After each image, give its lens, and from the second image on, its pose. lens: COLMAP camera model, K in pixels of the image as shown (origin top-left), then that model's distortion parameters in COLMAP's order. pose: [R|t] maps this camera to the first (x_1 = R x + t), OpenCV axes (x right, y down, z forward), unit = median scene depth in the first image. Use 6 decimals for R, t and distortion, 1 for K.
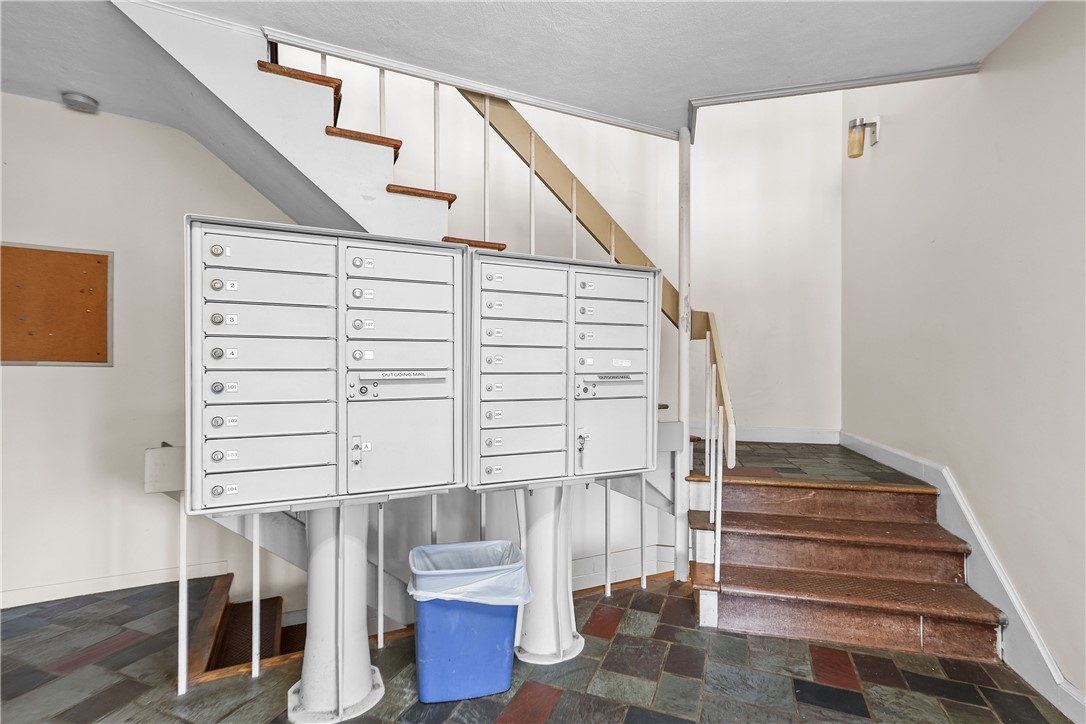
lens RADIAL K [[524.8, 0, 540.6], [0, 524.8, 360.4], [0, 0, 1]] dist [0.000554, 0.005288]
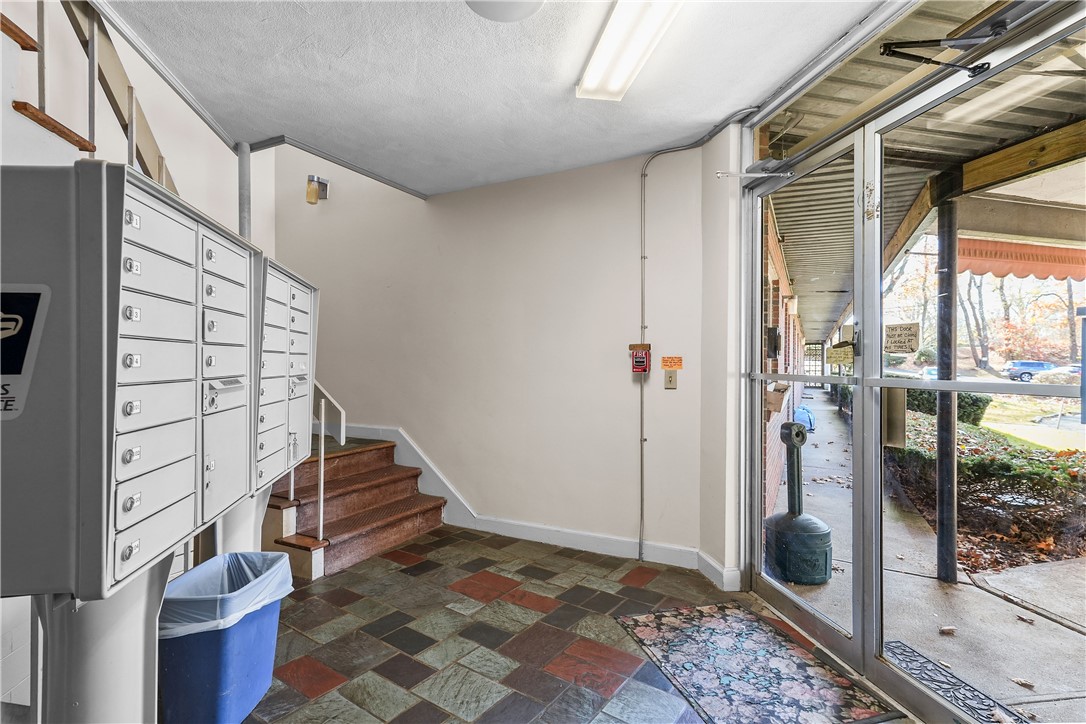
lens RADIAL K [[524.8, 0, 540.6], [0, 524.8, 360.4], [0, 0, 1]] dist [0.000554, 0.005288]
pose [[0.258842, -0.003518, 0.965913, -0.753739], [-0.001781, 0.999990, 0.004119, -0.012091], [-0.965918, -0.002787, 0.258834, 0.177534]]
